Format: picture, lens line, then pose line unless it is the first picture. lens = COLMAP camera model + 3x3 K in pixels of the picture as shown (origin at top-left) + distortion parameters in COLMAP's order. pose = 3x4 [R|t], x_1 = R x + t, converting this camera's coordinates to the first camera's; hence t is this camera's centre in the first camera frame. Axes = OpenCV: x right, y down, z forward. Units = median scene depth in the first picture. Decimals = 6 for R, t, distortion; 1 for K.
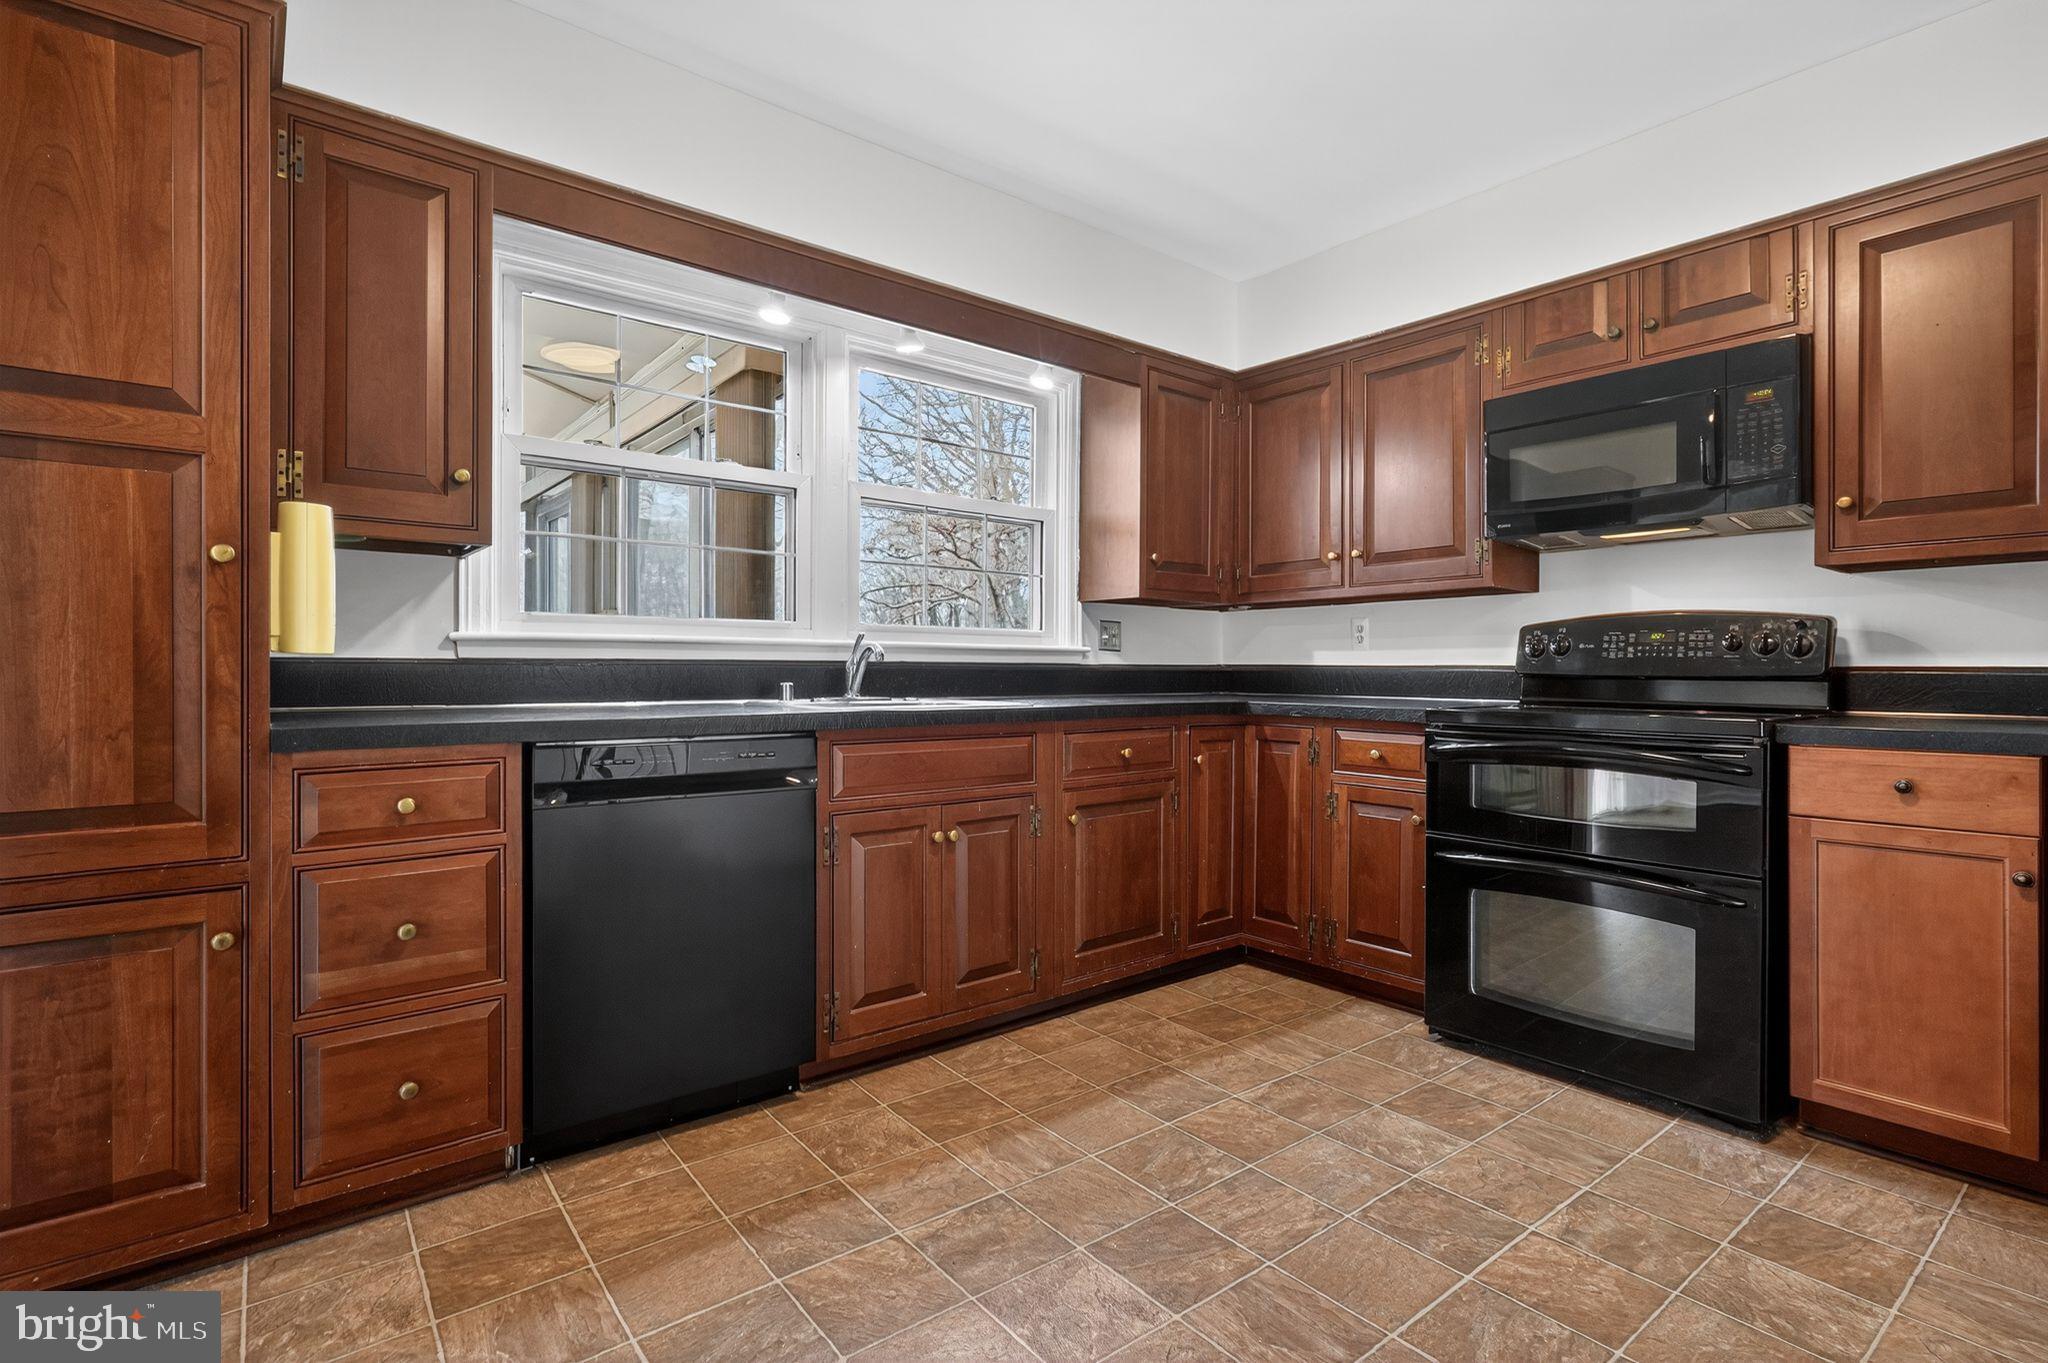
lens RADIAL K [[974.8, 0, 1026.5], [0, 974.8, 670.2], [0, 0, 1]] dist [-0.002609, 0.003855]
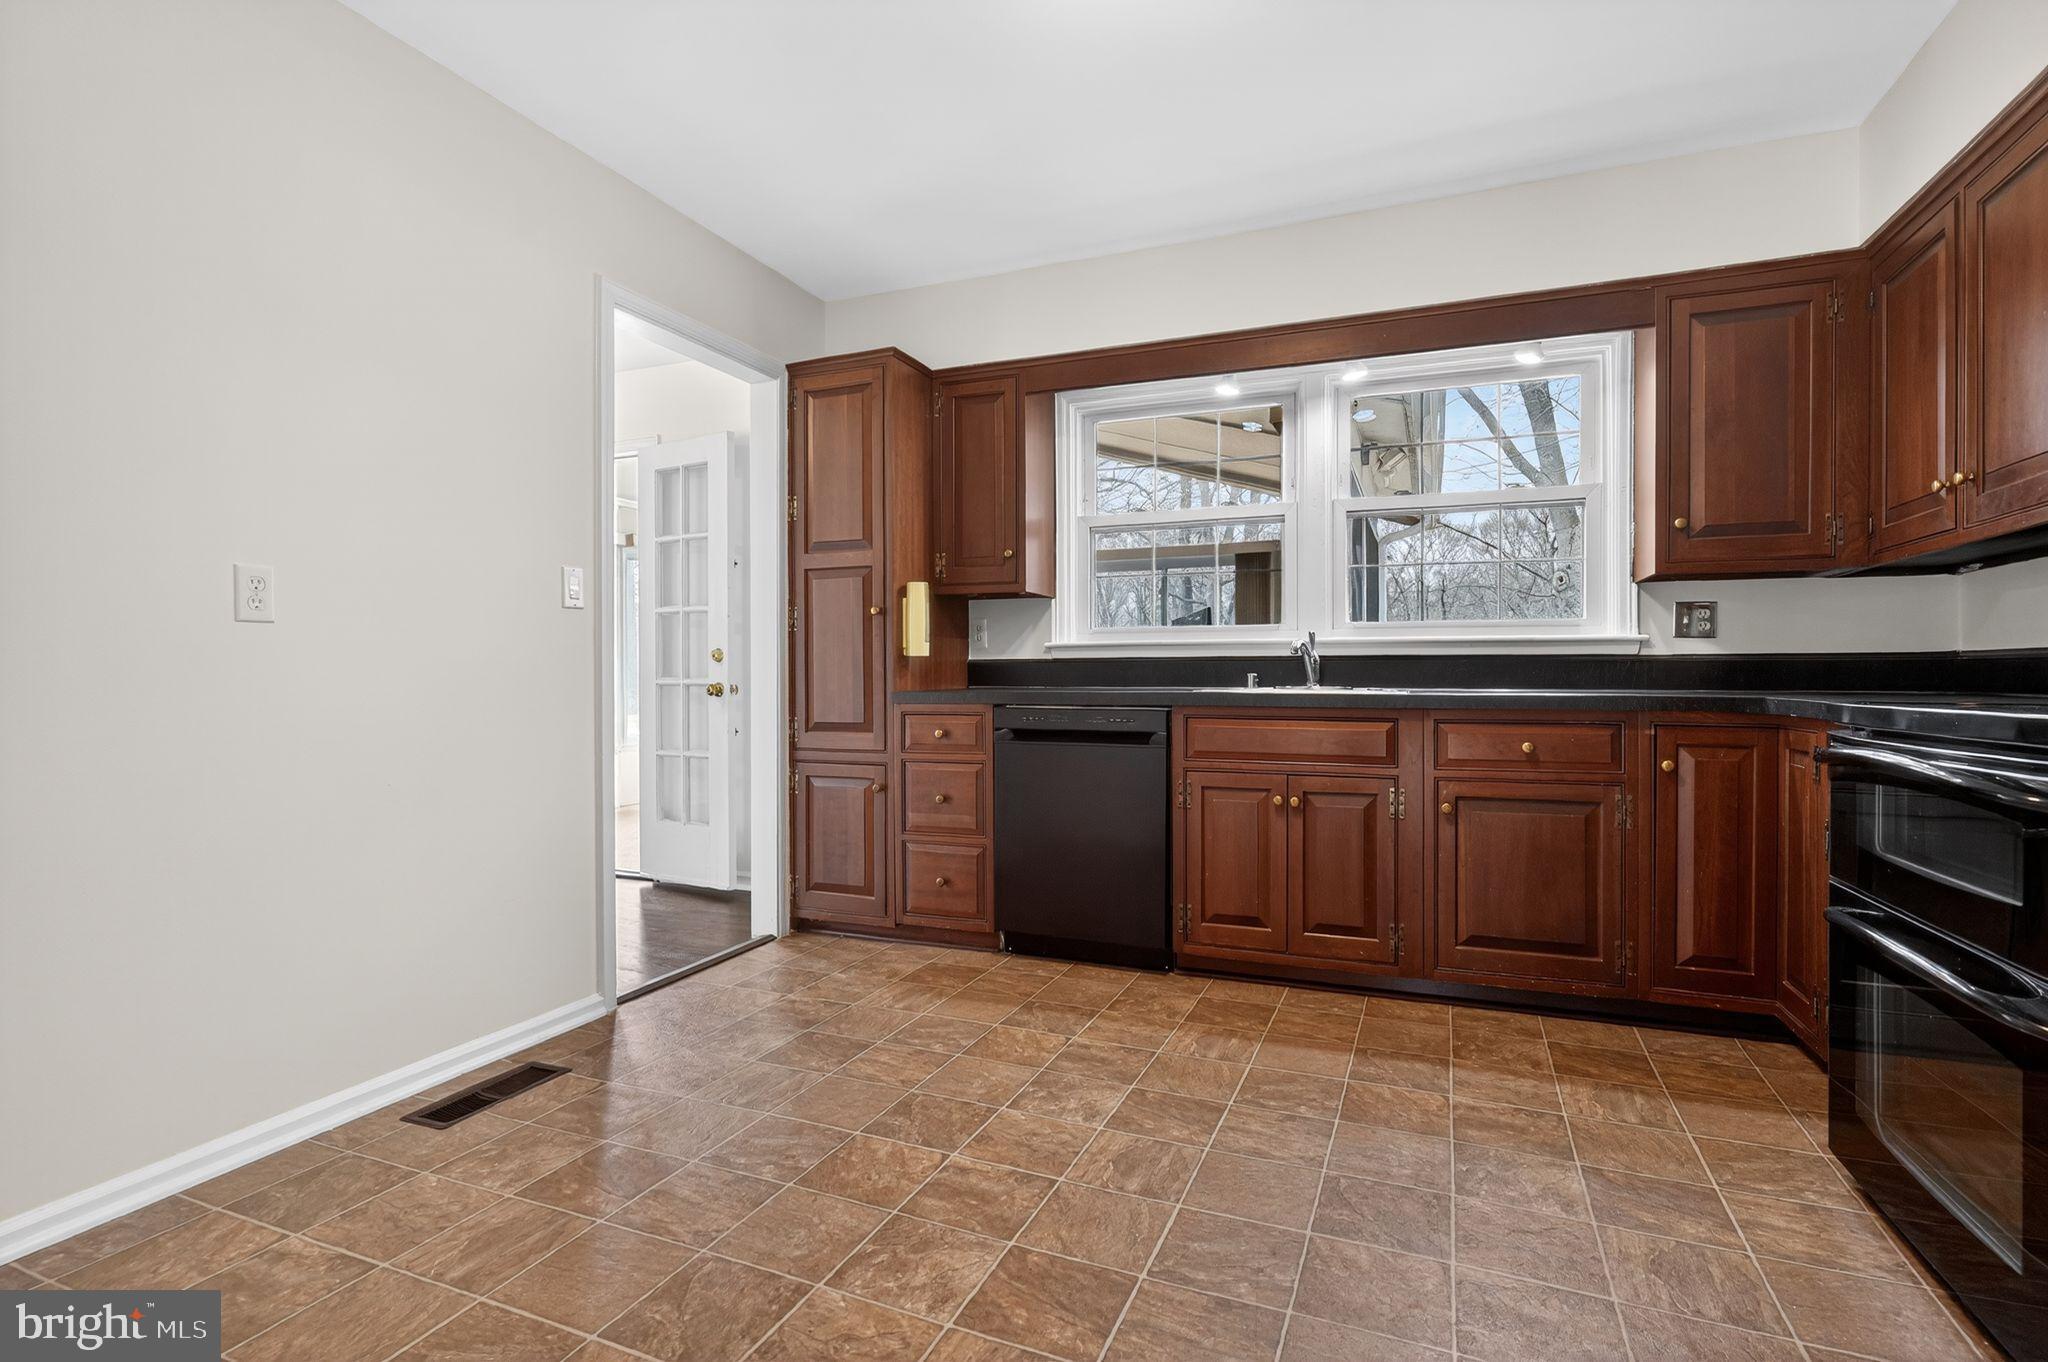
lens RADIAL K [[974.8, 0, 1040.7], [0, 974.8, 673.0], [0, 0, 1]] dist [-0.002609, 0.003855]
pose [[0.489634, -0.007373, -0.871897, 0.769613], [0.000857, 0.999968, -0.007975, 0.023391], [0.871928, 0.003158, 0.489624, 0.154970]]
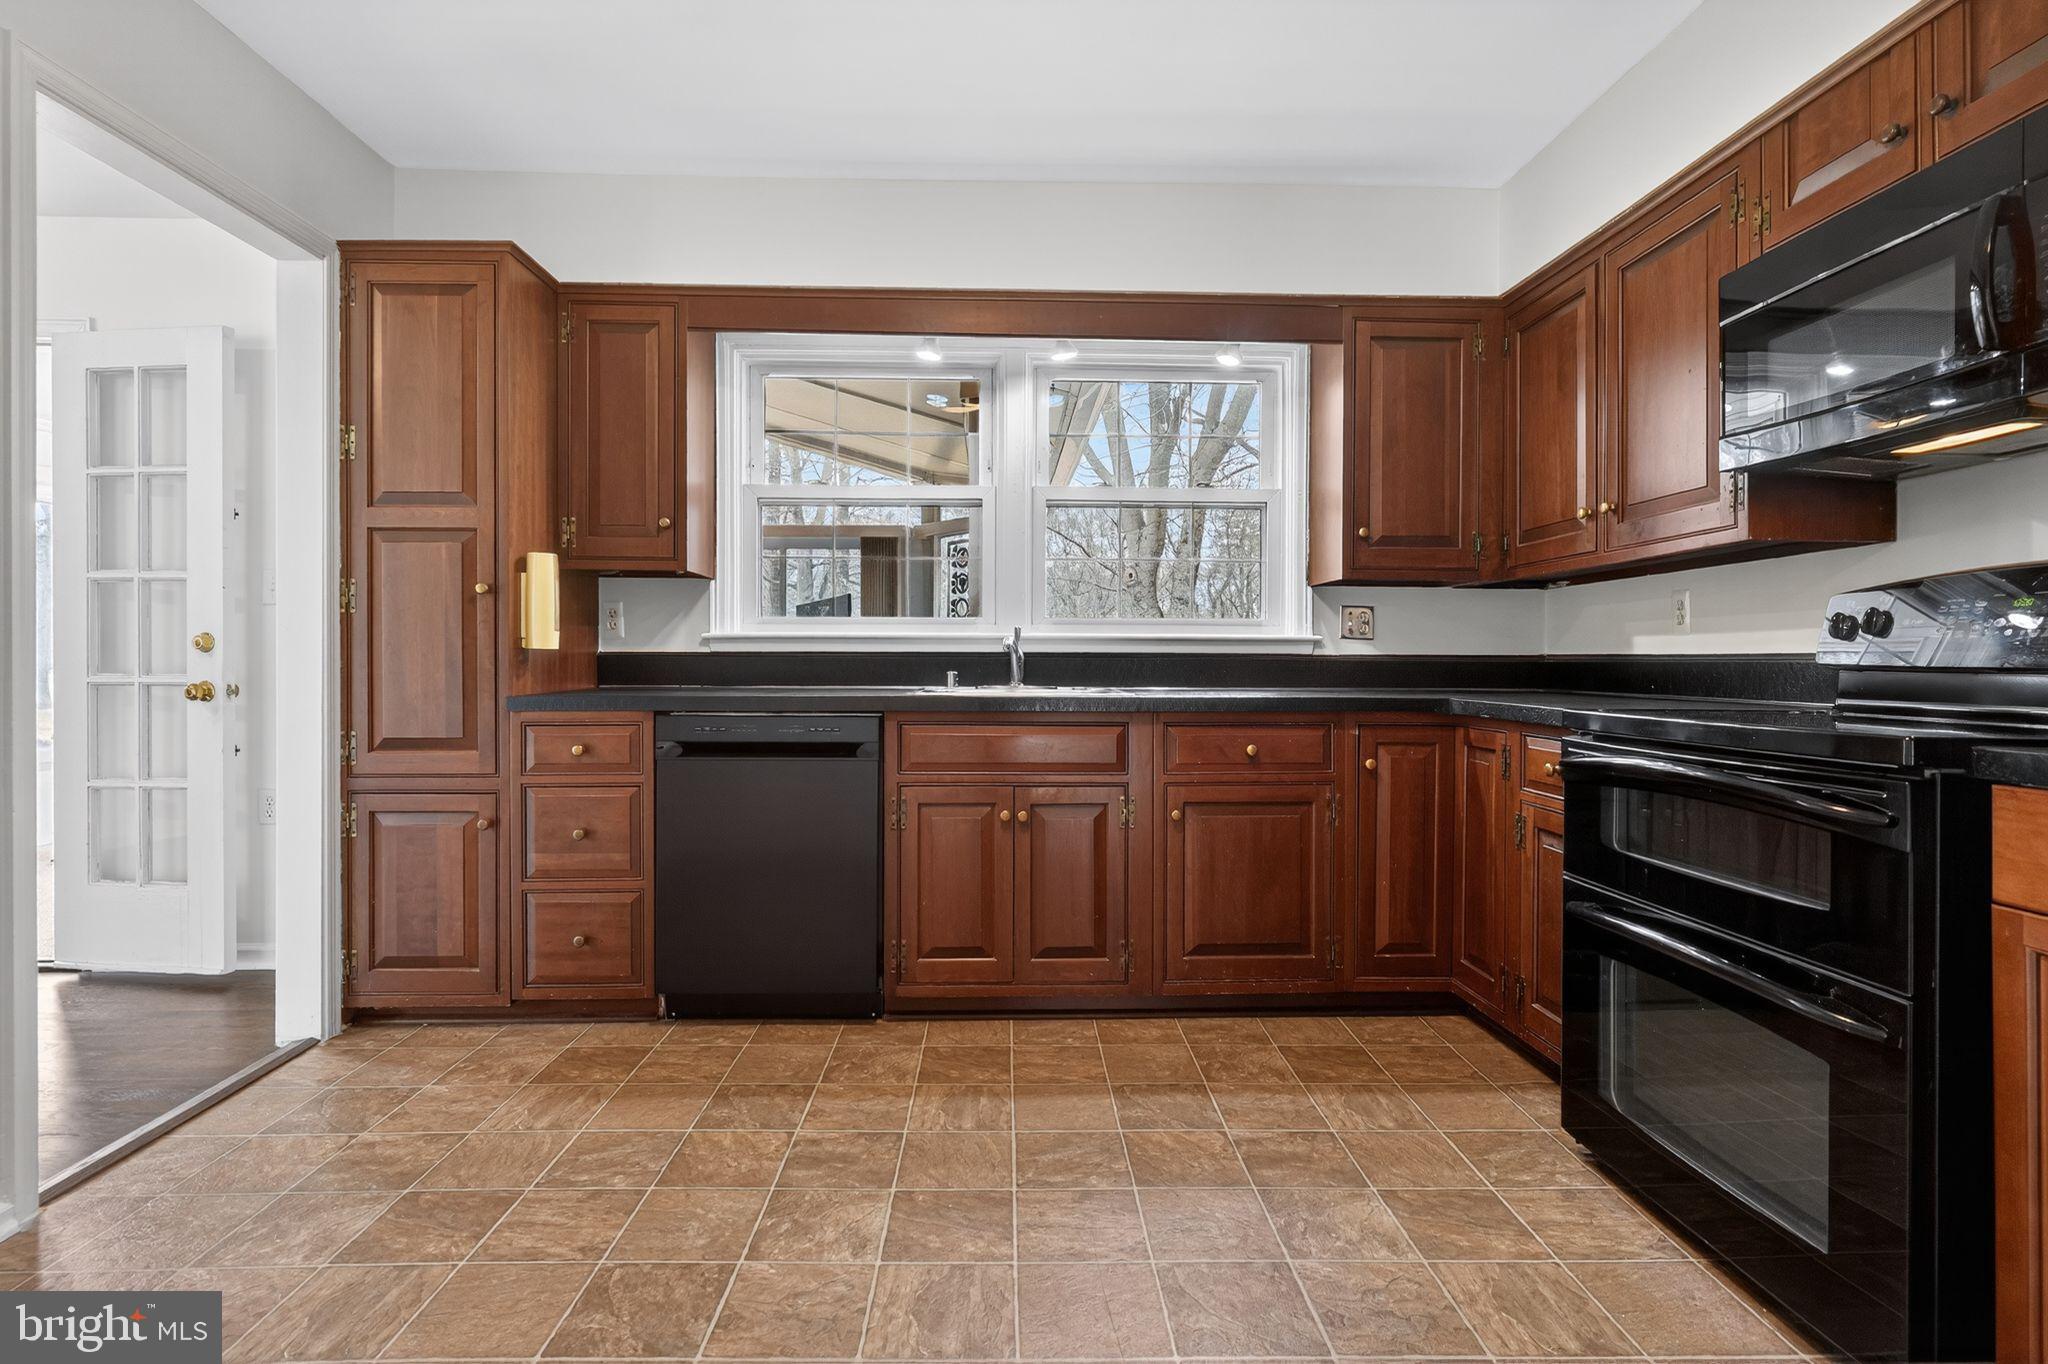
lens RADIAL K [[974.8, 0, 1017.3], [0, 974.8, 662.3], [0, 0, 1]] dist [-0.002609, 0.003855]
pose [[0.797280, -0.000395, -0.603610, 0.542024], [-0.001242, 0.999997, -0.002295, 0.004698], [0.603609, 0.002579, 0.797276, 0.143492]]
